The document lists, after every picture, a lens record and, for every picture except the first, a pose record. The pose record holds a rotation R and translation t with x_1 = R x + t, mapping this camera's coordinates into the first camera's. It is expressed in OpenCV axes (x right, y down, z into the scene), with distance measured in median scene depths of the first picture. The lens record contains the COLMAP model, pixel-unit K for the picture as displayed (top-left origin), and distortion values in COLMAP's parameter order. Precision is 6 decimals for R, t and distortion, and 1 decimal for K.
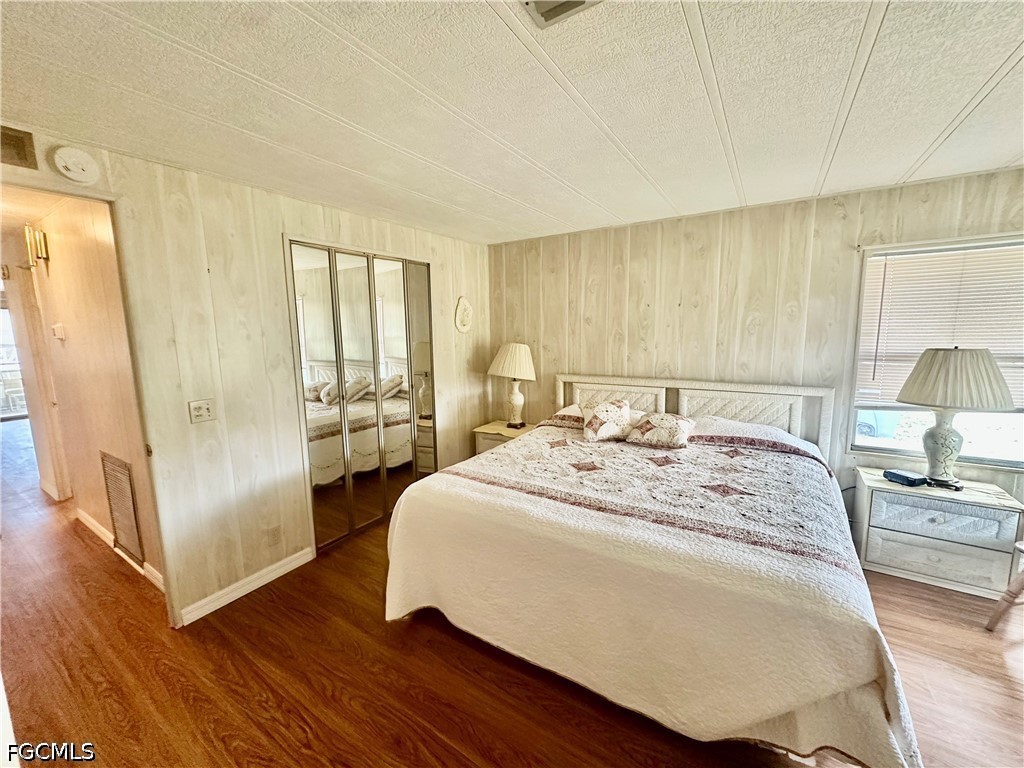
lens RADIAL K [[407.3, 0, 511.7], [0, 407.3, 382.4], [0, 0, 1]] dist [-0.001935, 0.000797]
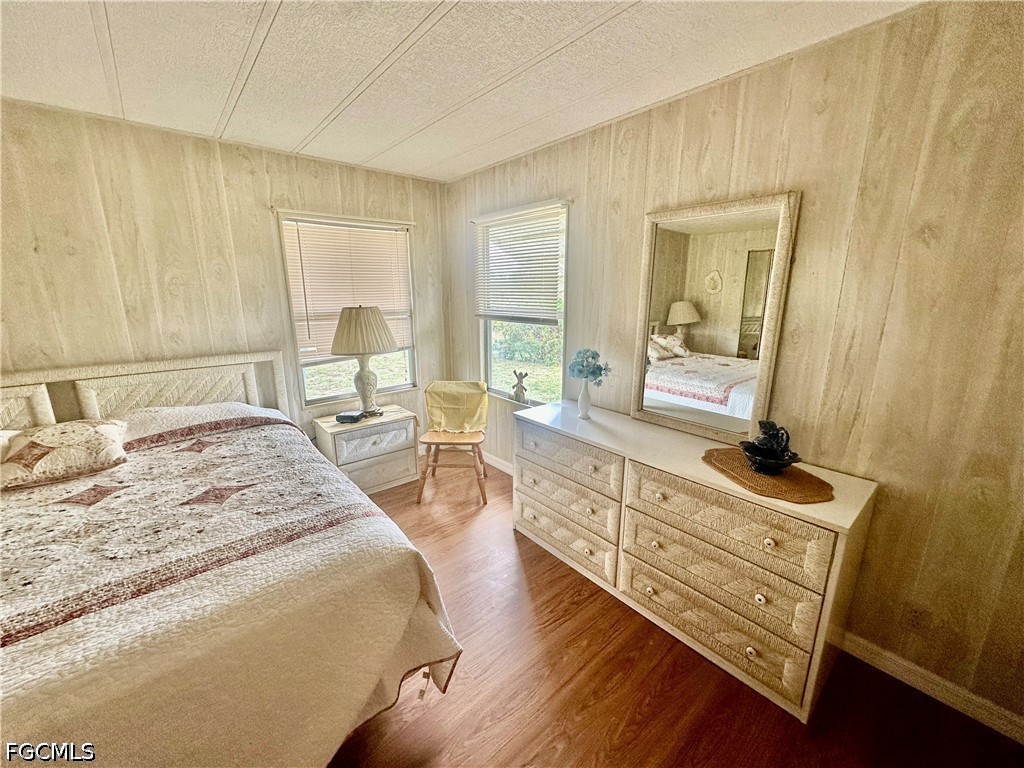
lens RADIAL K [[407.3, 0, 510.3], [0, 407.3, 383.5], [0, 0, 1]] dist [-0.001935, 0.000797]
pose [[0.293968, -0.195935, 0.935517, 0.001642], [0.123665, 0.978334, 0.166043, -0.003001], [-0.947782, 0.066879, 0.311829, 0.176033]]
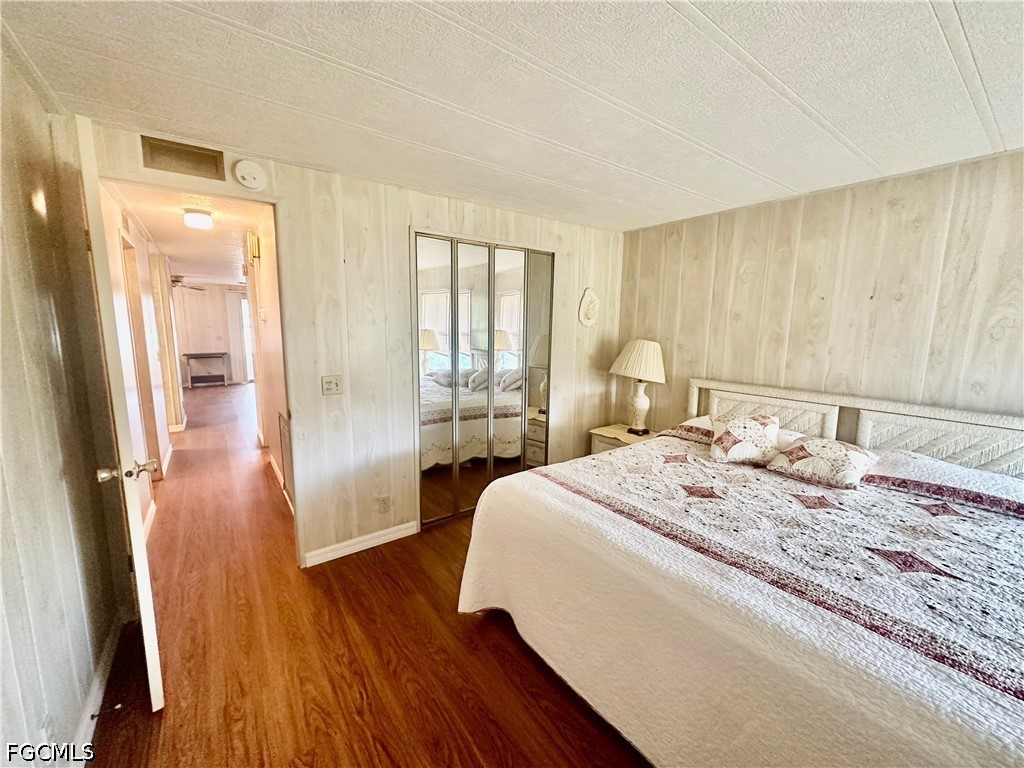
lens RADIAL K [[407.3, 0, 511.8], [0, 407.3, 382.7], [0, 0, 1]] dist [-0.001935, 0.000797]
pose [[0.932939, 0.080104, -0.351009, 0.097711], [-0.077148, 0.996767, 0.022423, -0.001099], [0.351671, 0.006161, 0.936103, 0.098334]]
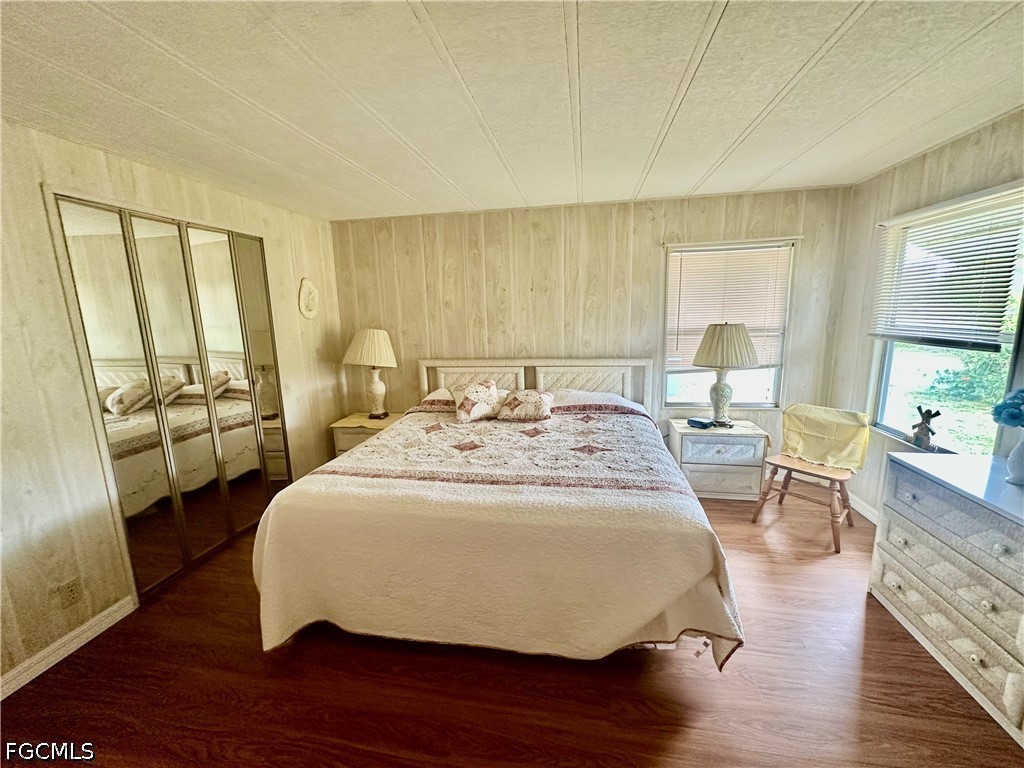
lens RADIAL K [[407.3, 0, 511.4], [0, 407.3, 382.0], [0, 0, 1]] dist [-0.001935, 0.000797]
pose [[0.924984, -0.073338, 0.372862, -0.086280], [0.061125, 0.997138, 0.044489, 0.005480], [-0.375057, -0.018361, 0.926820, 0.007551]]
